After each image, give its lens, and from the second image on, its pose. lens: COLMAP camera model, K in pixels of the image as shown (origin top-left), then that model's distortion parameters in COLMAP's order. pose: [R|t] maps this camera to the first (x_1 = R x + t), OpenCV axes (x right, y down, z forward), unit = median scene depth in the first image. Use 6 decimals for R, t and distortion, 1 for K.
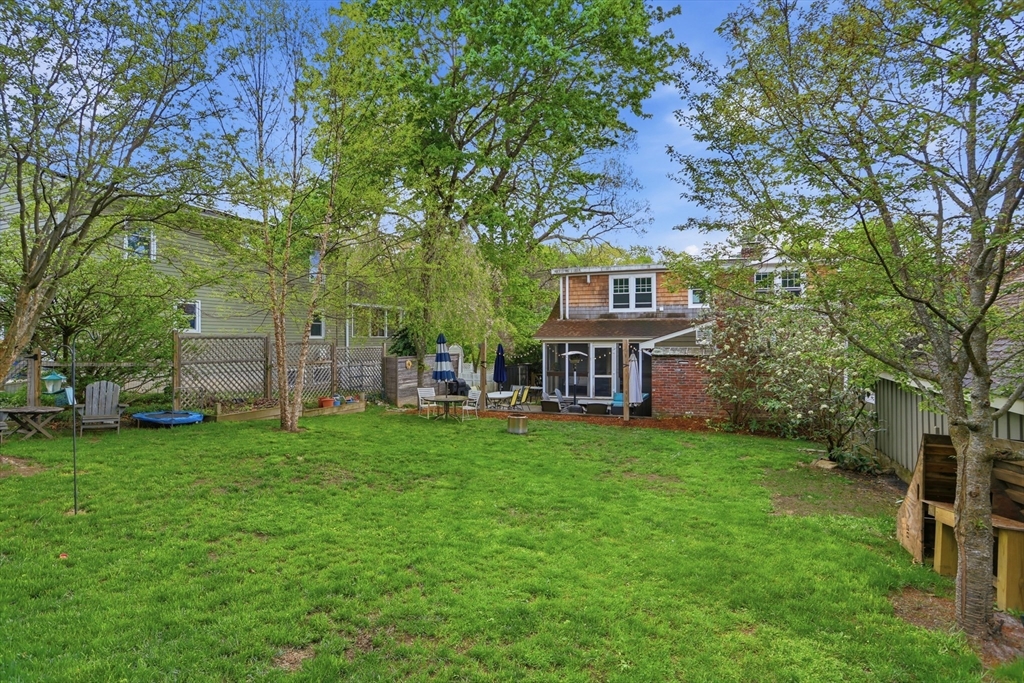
lens RADIAL K [[489.6, 0, 519.2], [0, 489.6, 338.7], [0, 0, 1]] dist [-0.018946, 0.000037]
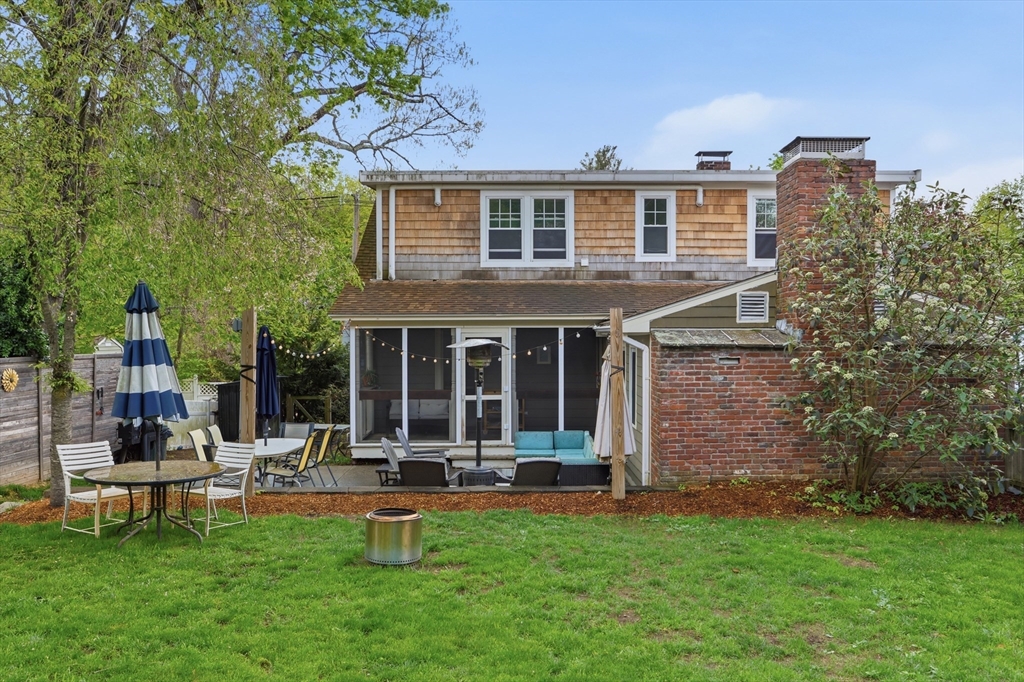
lens RADIAL K [[794.6, 0, 510.6], [0, 794.6, 341.2], [0, 0, 1]] dist [-0.004519, 0.014625]
pose [[0.931850, -0.000293, 0.362845, -0.080851], [-0.001065, 0.999993, 0.003544, 0.018558], [-0.362843, -0.003689, 0.931843, 0.261856]]
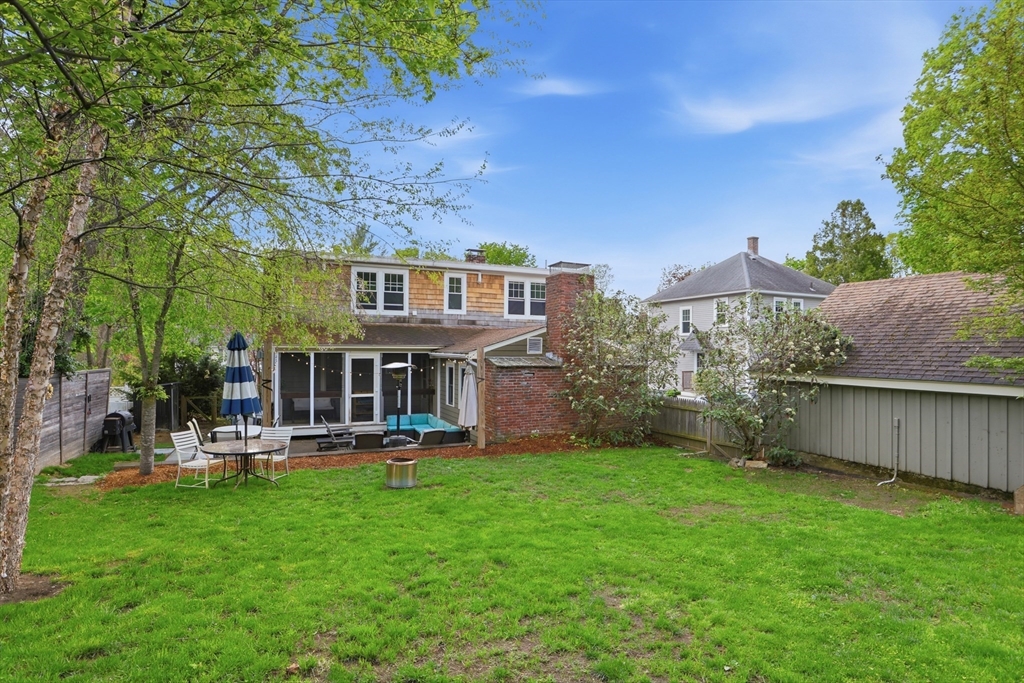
lens RADIAL K [[529.3, 0, 502.2], [0, 529.3, 348.5], [0, 0, 1]] dist [-0.039075, 0.001849]
pose [[0.712298, 0.011025, 0.701790, -0.247020], [-0.008029, 0.999939, -0.007560, 0.006753], [-0.701831, -0.000250, 0.712343, 0.241646]]
